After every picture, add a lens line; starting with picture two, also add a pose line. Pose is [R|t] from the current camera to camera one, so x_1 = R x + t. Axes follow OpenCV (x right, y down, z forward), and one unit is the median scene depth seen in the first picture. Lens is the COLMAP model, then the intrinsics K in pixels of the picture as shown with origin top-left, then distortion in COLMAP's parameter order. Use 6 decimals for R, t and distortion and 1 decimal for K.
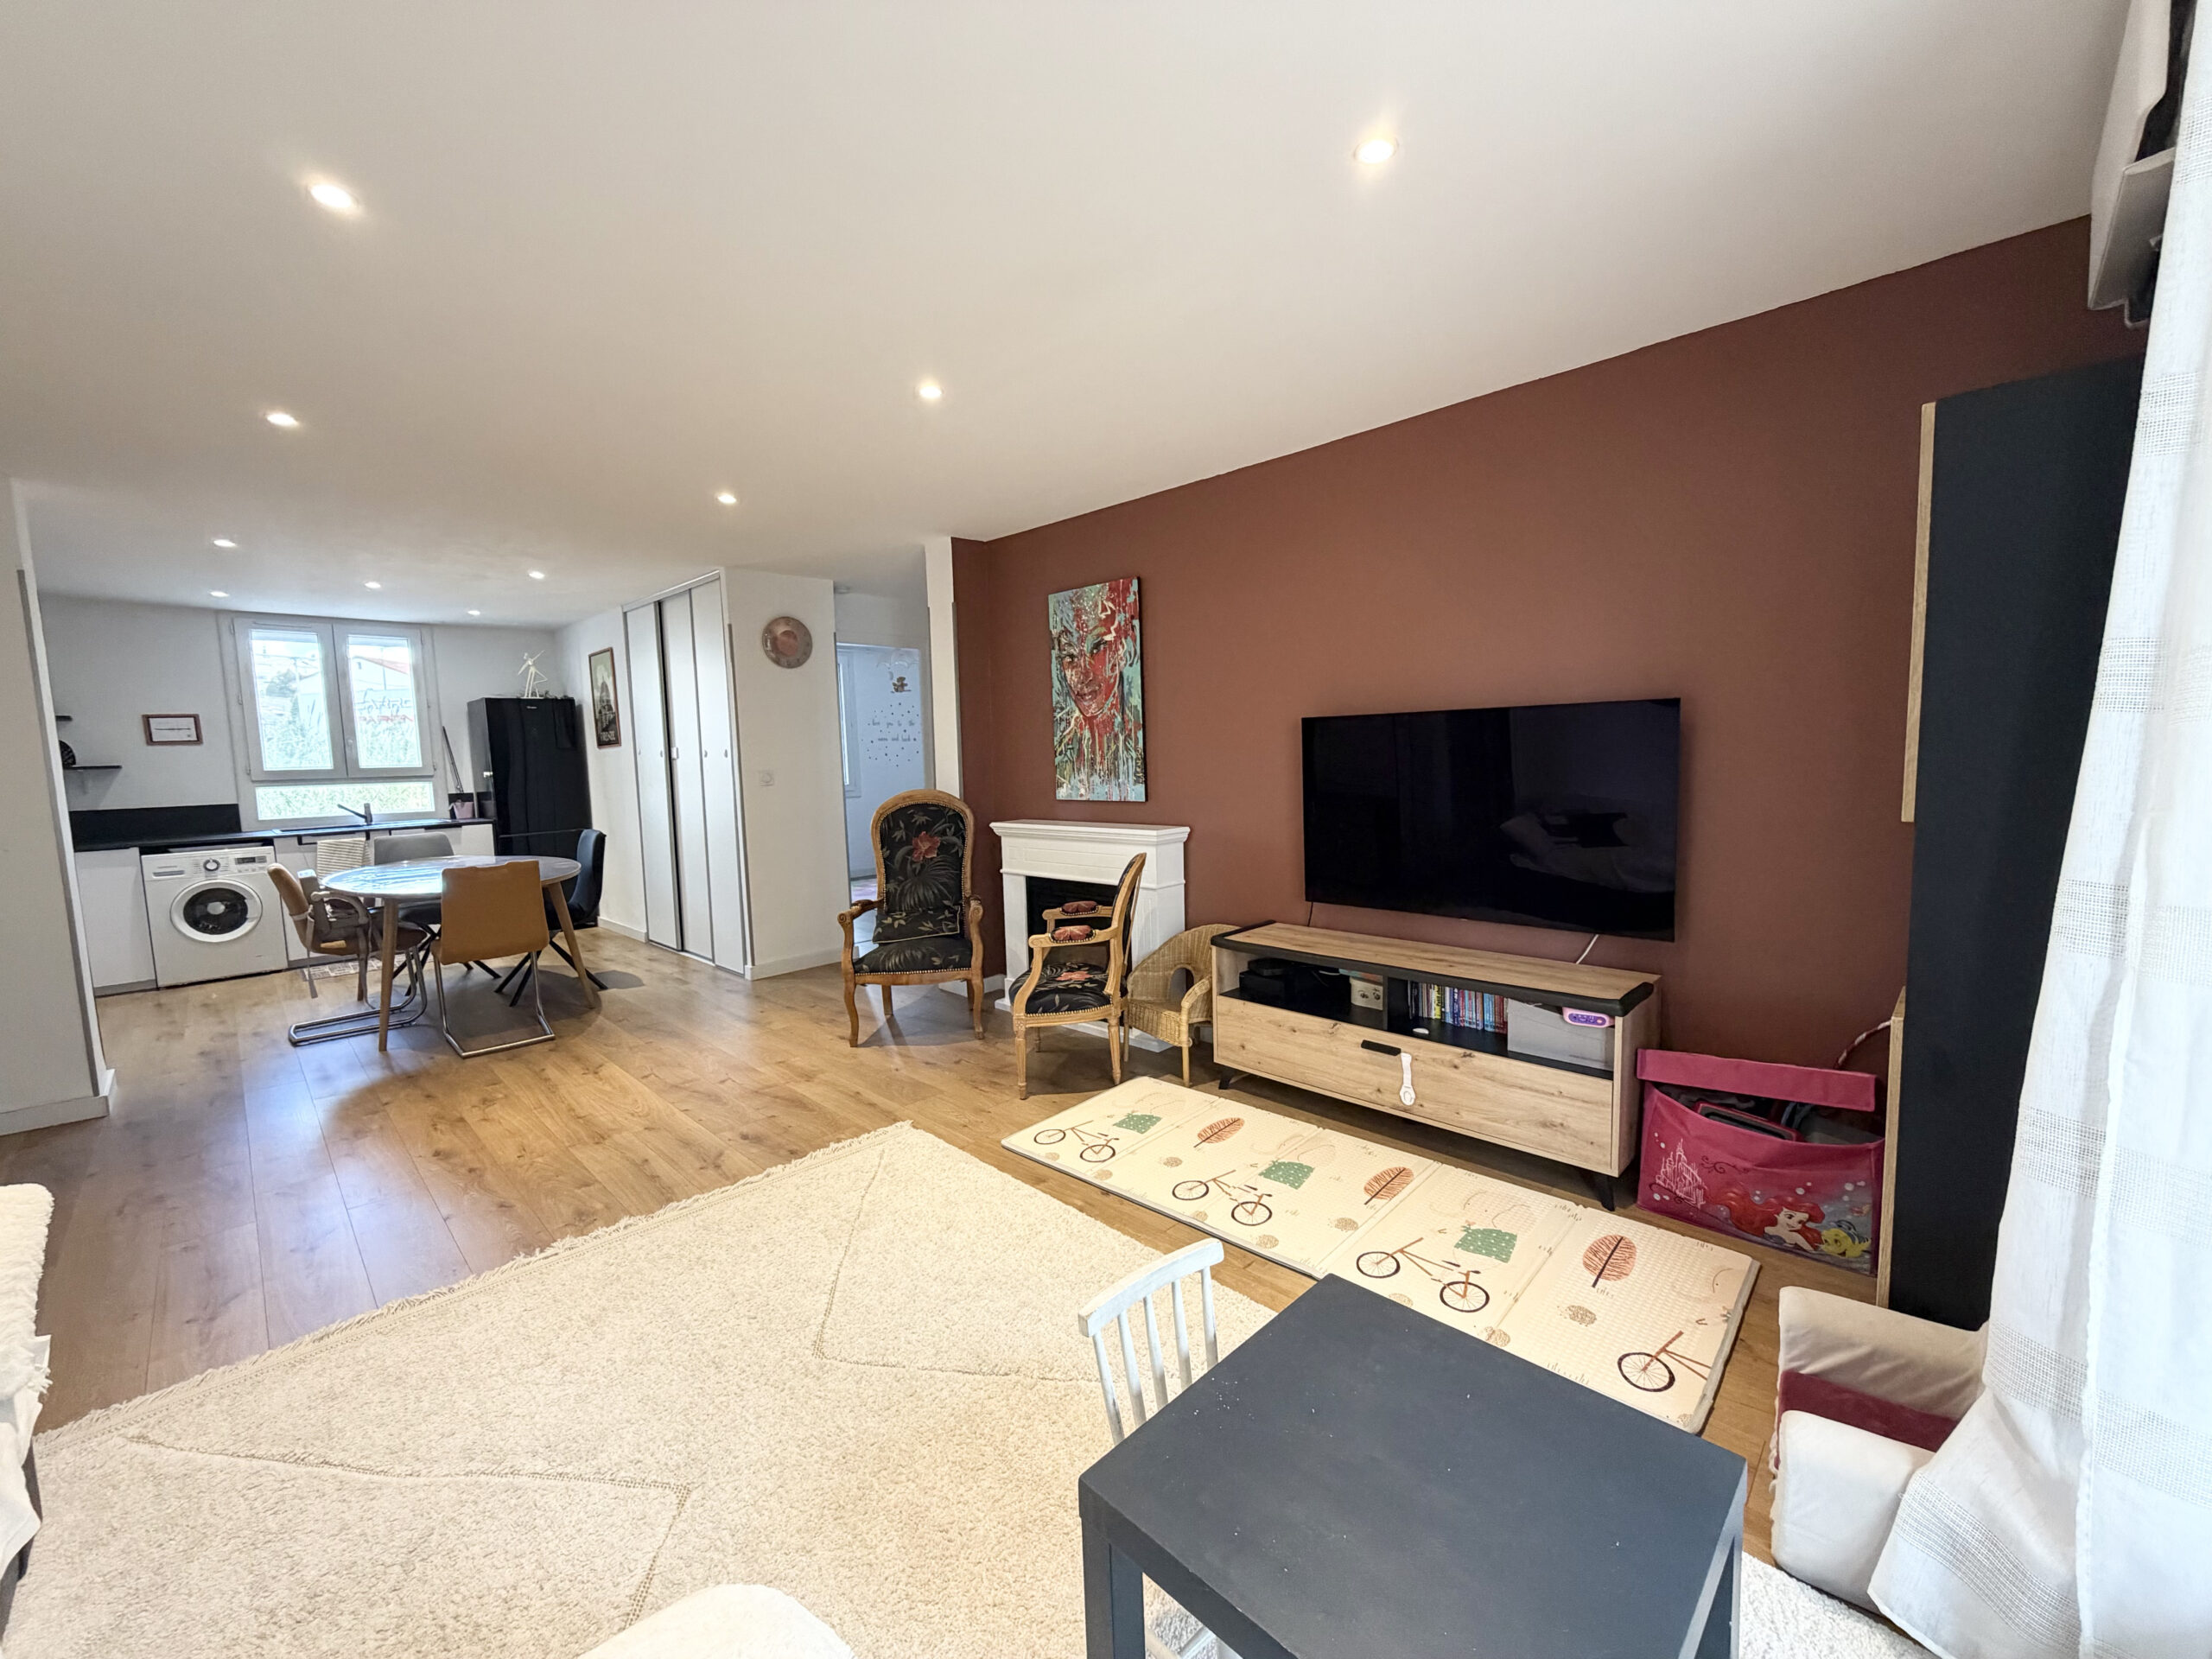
lens RADIAL K [[883.2, 0, 1106.5], [0, 883.2, 824.1], [0, 0, 1]] dist [0.001652, -0.000292]
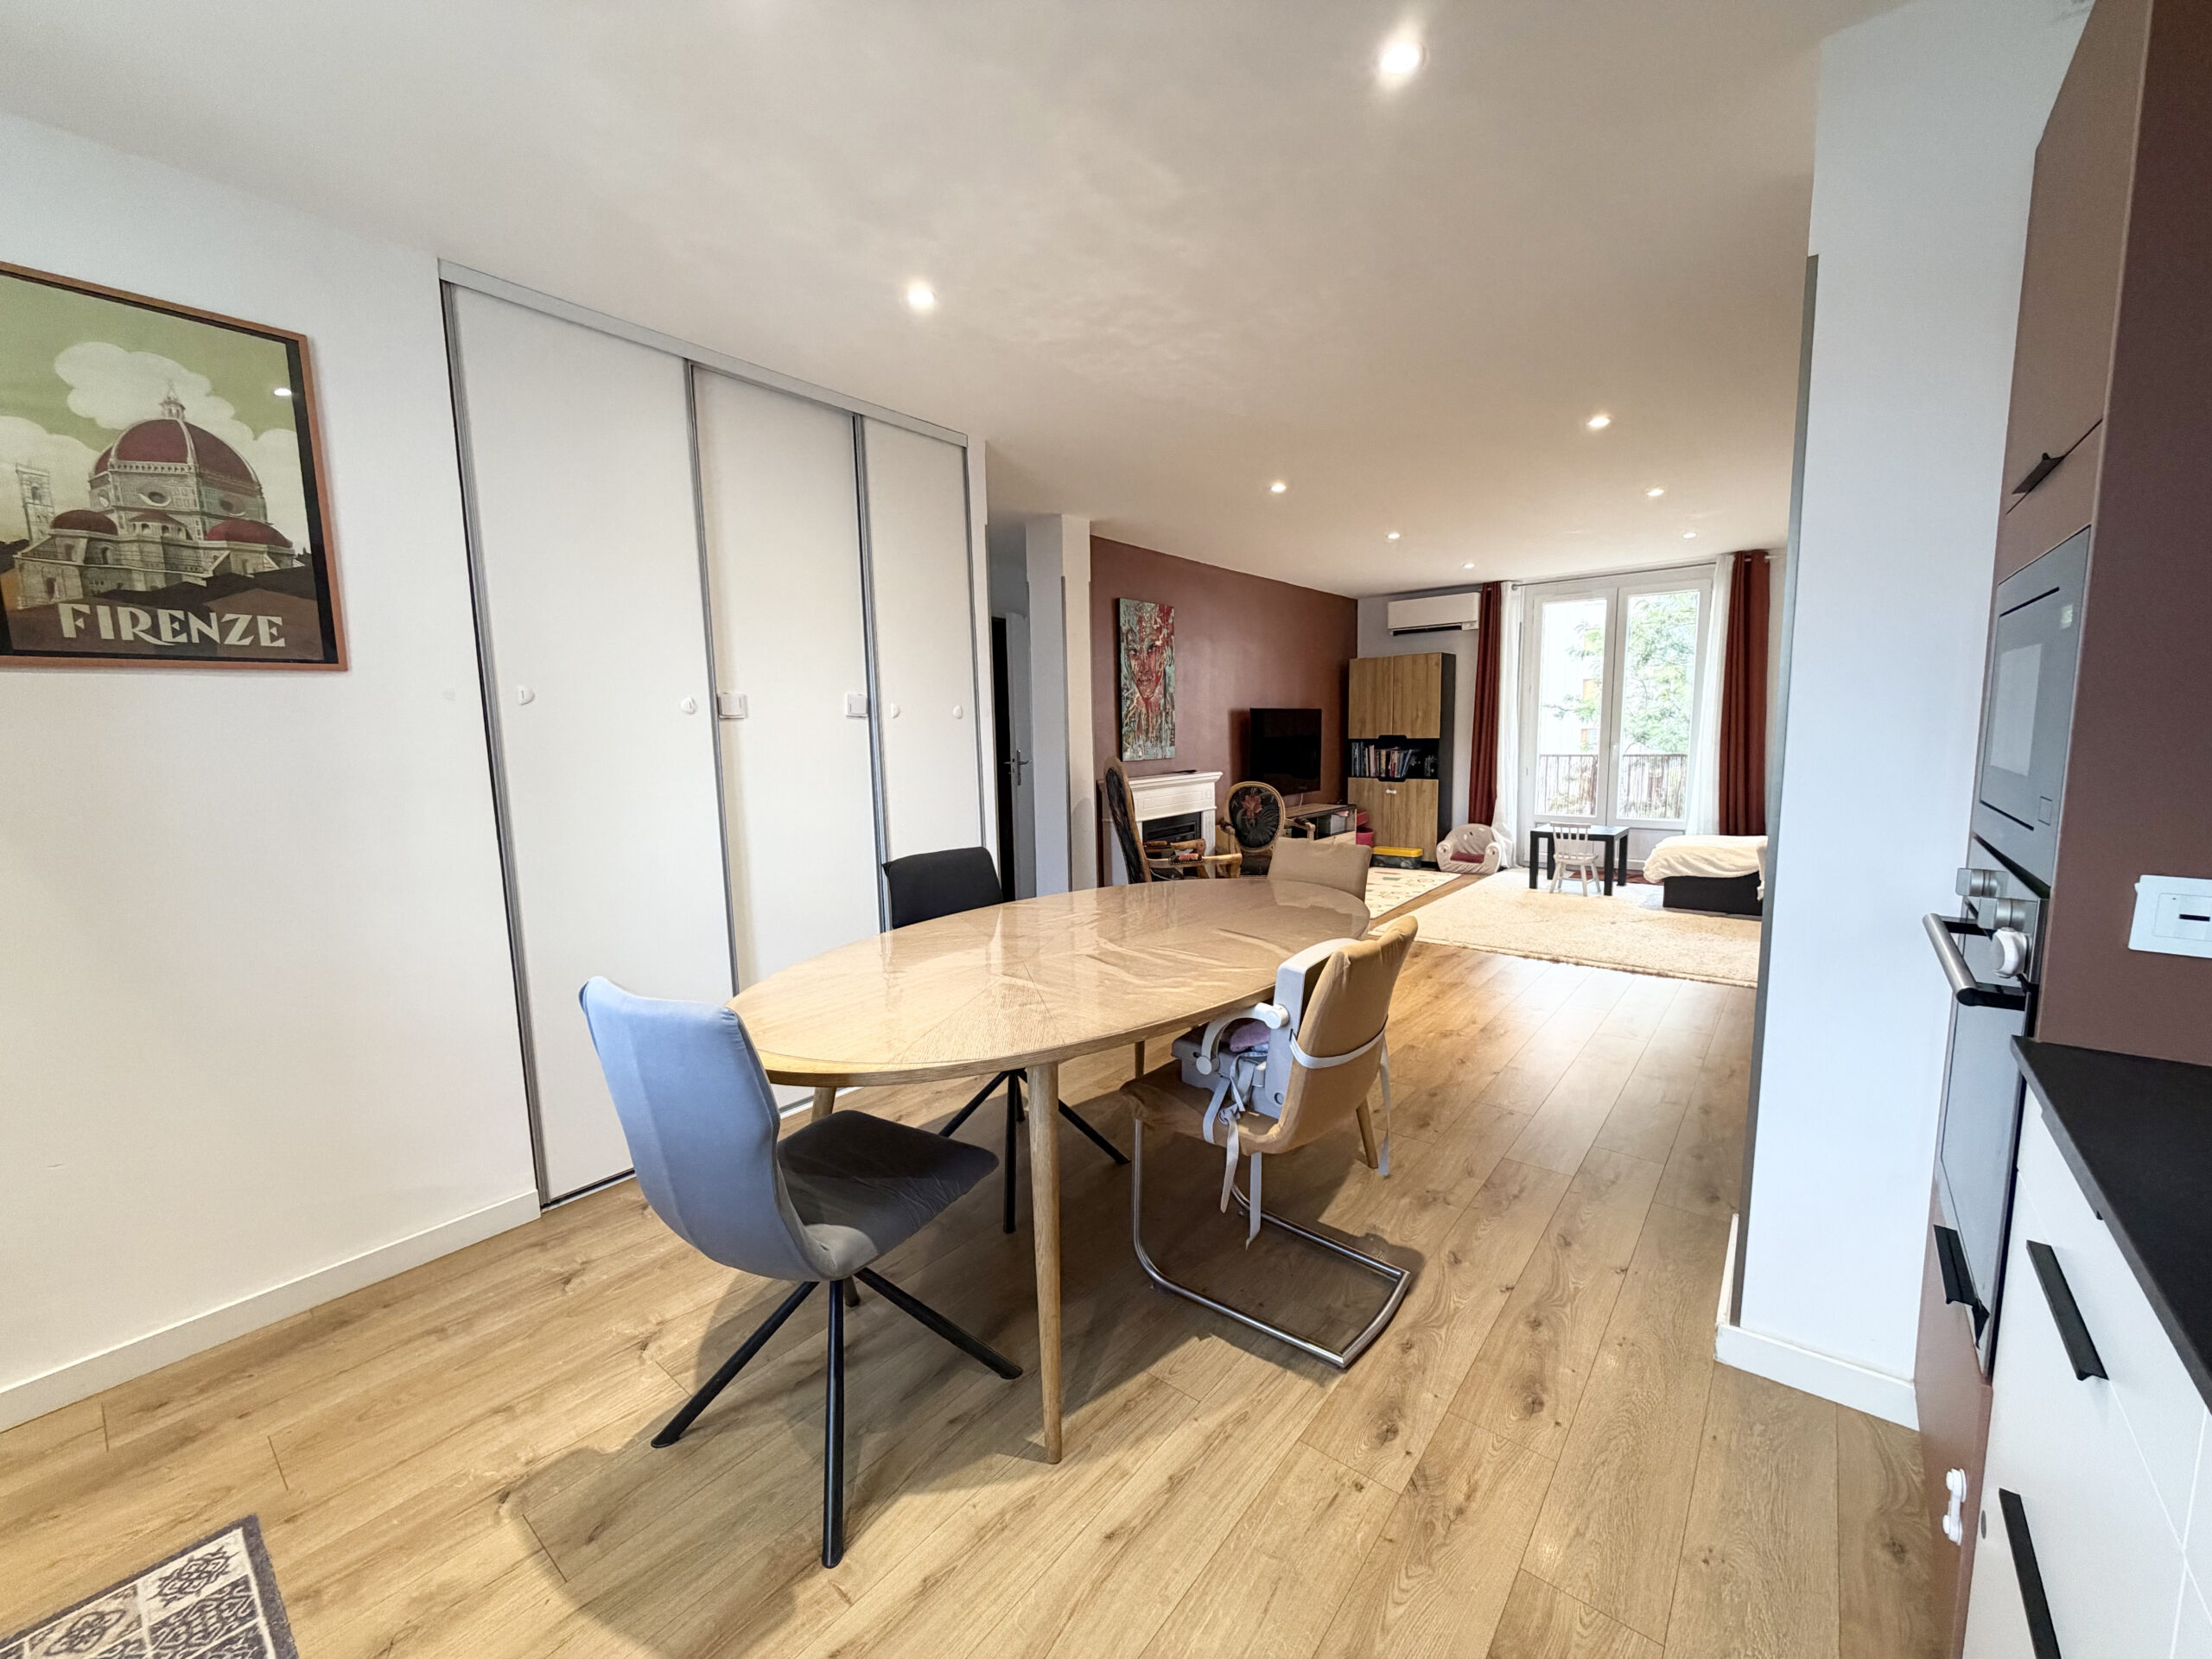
lens RADIAL K [[883.2, 0, 1108.5], [0, 883.2, 823.3], [0, 0, 1]] dist [0.001652, -0.000292]
pose [[-0.092743, -0.080529, 0.992428, -1.430468], [0.097787, 0.991169, 0.089565, -0.059601], [-0.990877, 0.105353, -0.084050, 1.236248]]
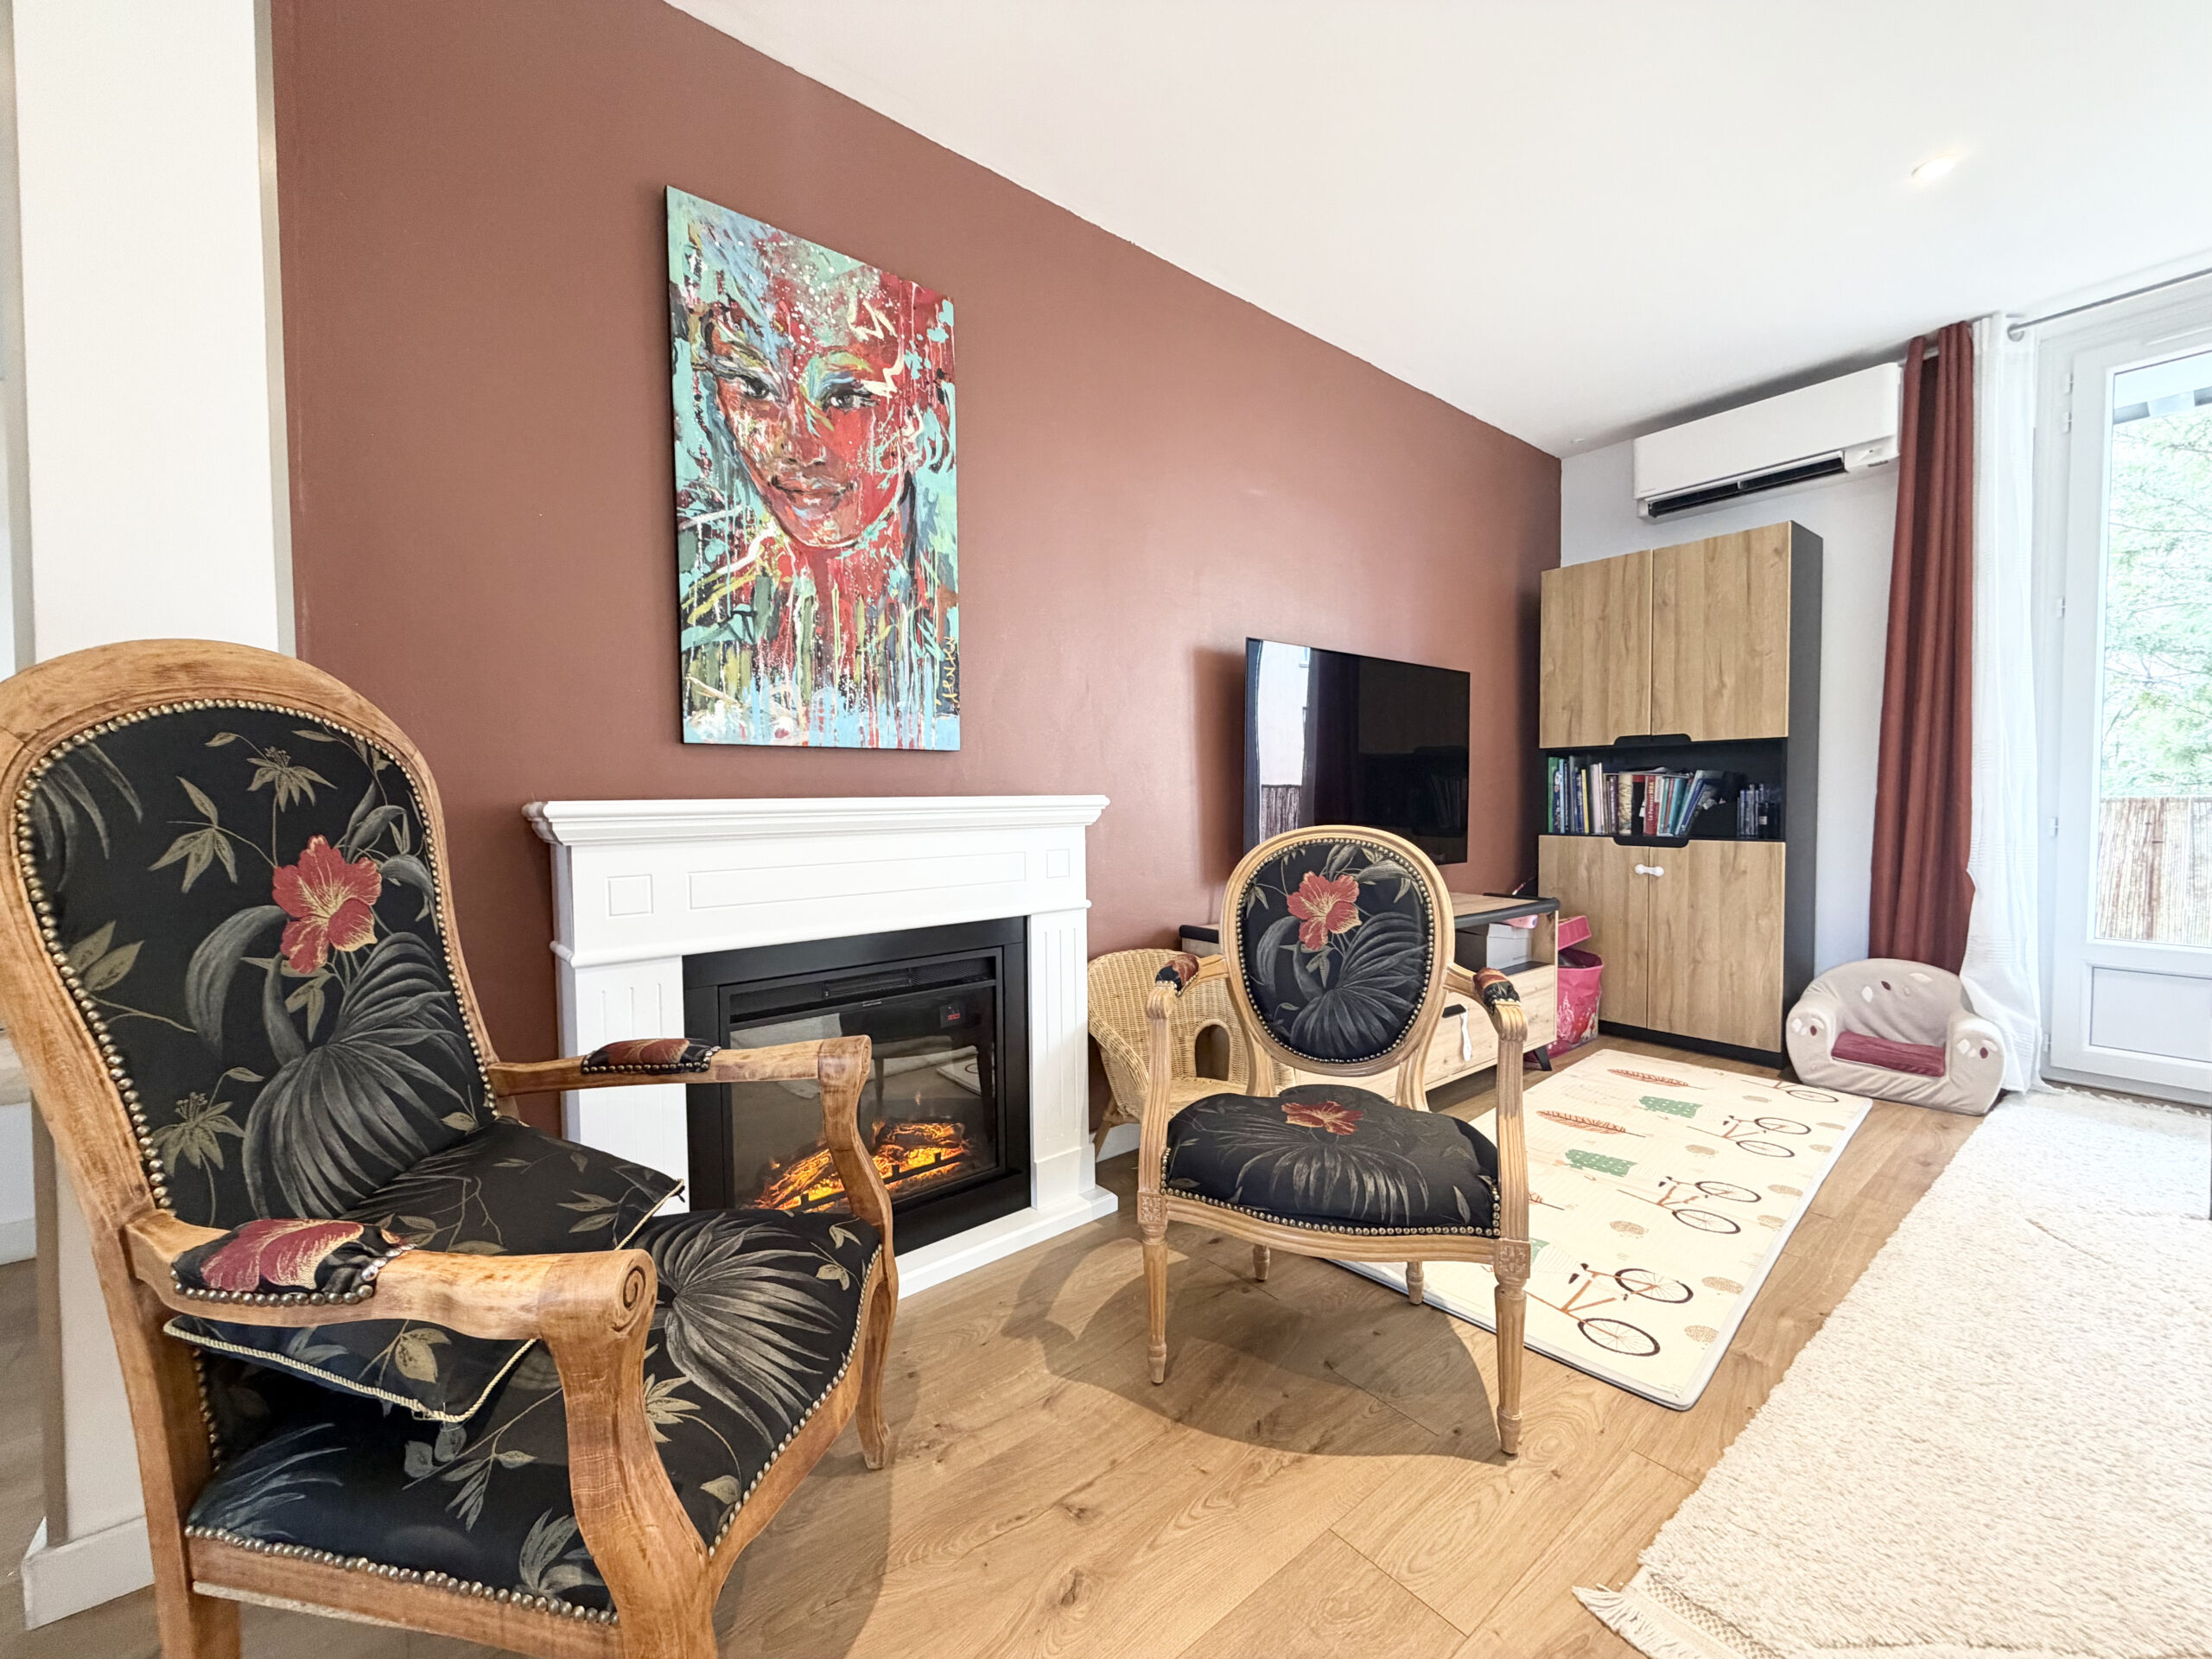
lens RADIAL K [[883.2, 0, 1100.1], [0, 883.2, 820.7], [0, 0, 1]] dist [0.001652, -0.000292]
pose [[0.121096, -0.003068, 0.992636, -0.439576], [0.082222, 0.996590, -0.006950, 0.023937], [-0.989230, 0.082458, 0.120935, 0.854639]]
